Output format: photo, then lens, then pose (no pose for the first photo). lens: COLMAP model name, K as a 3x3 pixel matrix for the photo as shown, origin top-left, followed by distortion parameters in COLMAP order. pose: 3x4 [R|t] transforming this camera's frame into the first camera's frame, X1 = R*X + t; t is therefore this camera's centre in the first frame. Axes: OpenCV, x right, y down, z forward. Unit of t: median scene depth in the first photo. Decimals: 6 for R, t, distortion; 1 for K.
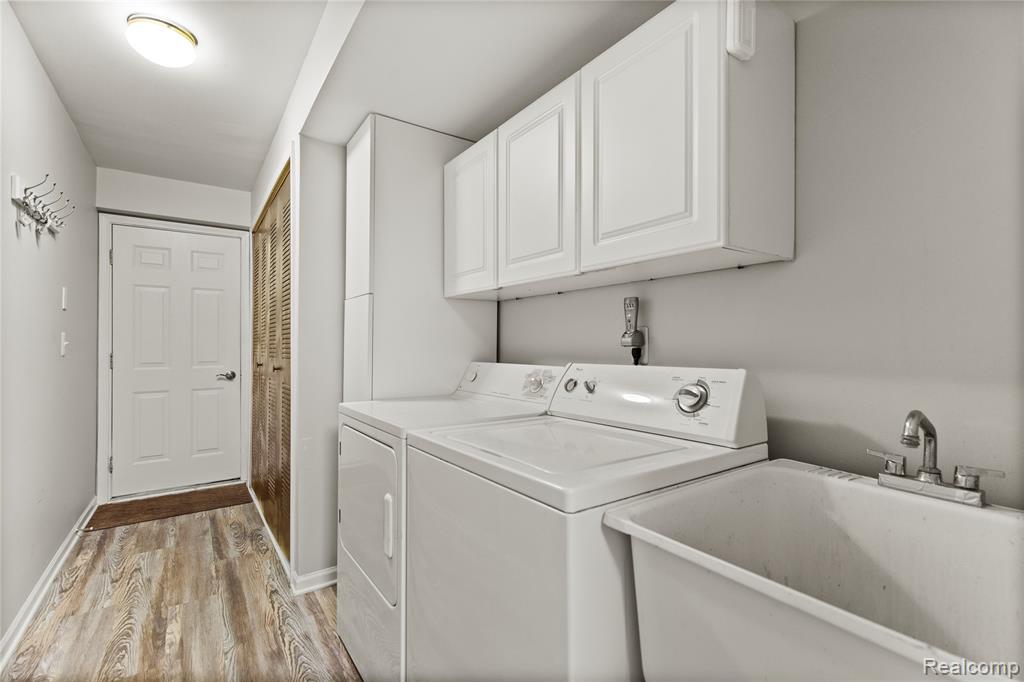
lens RADIAL K [[463.9, 0, 528.4], [0, 463.9, 335.5], [0, 0, 1]] dist [0.000669, -0.000190]
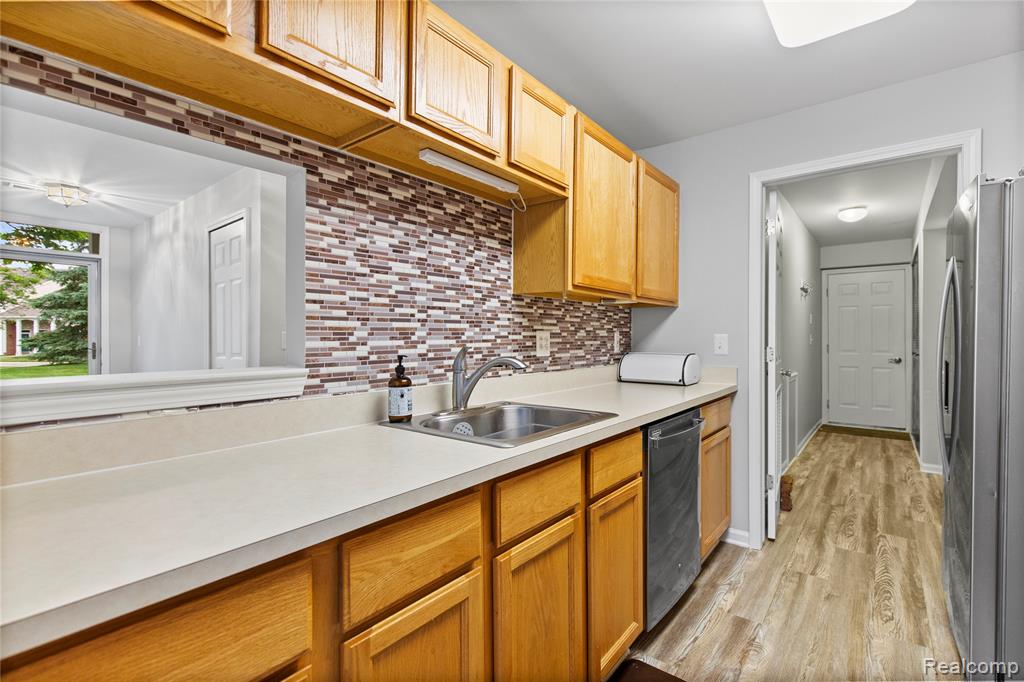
lens RADIAL K [[468.4, 0, 519.3], [0, 468.4, 340.4], [0, 0, 1]] dist [0.005952, 0.000201]
pose [[0.277059, 0.009790, -0.960803, 0.663948], [0.017233, 0.999737, 0.015156, -0.032885], [0.960698, -0.020757, 0.276817, -0.829396]]
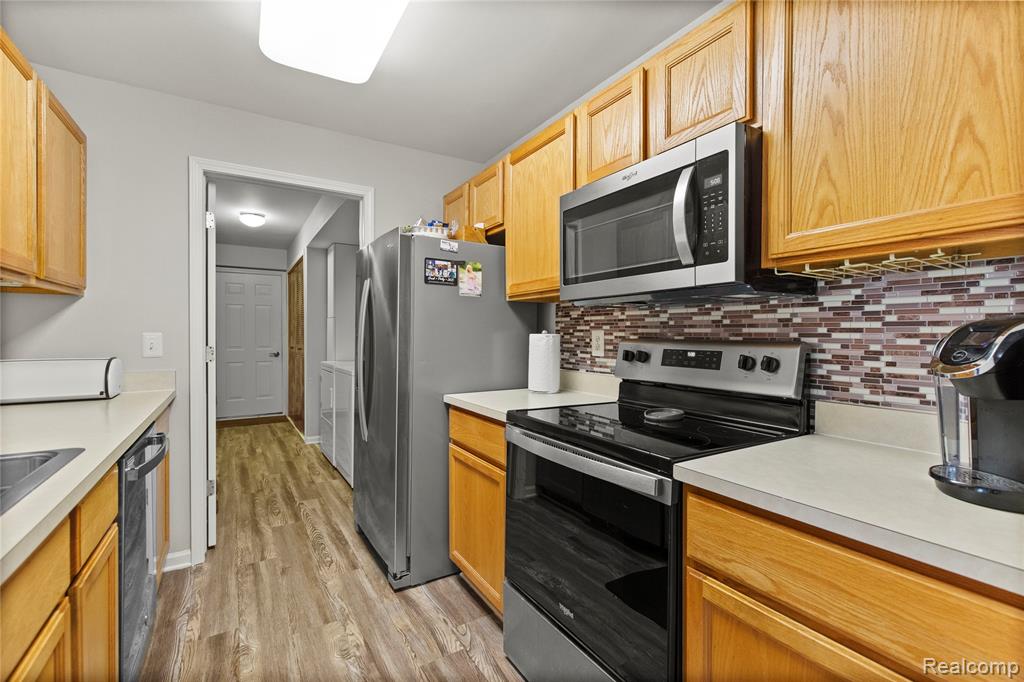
lens RADIAL K [[459.4, 0, 542.8], [0, 459.4, 341.0], [0, 0, 1]] dist [-0.000164, -0.000092]
pose [[0.999311, 0.008044, -0.036225, 0.571283], [-0.006782, 0.999370, 0.034833, -0.041321], [0.036483, -0.034563, 0.998736, -0.932531]]
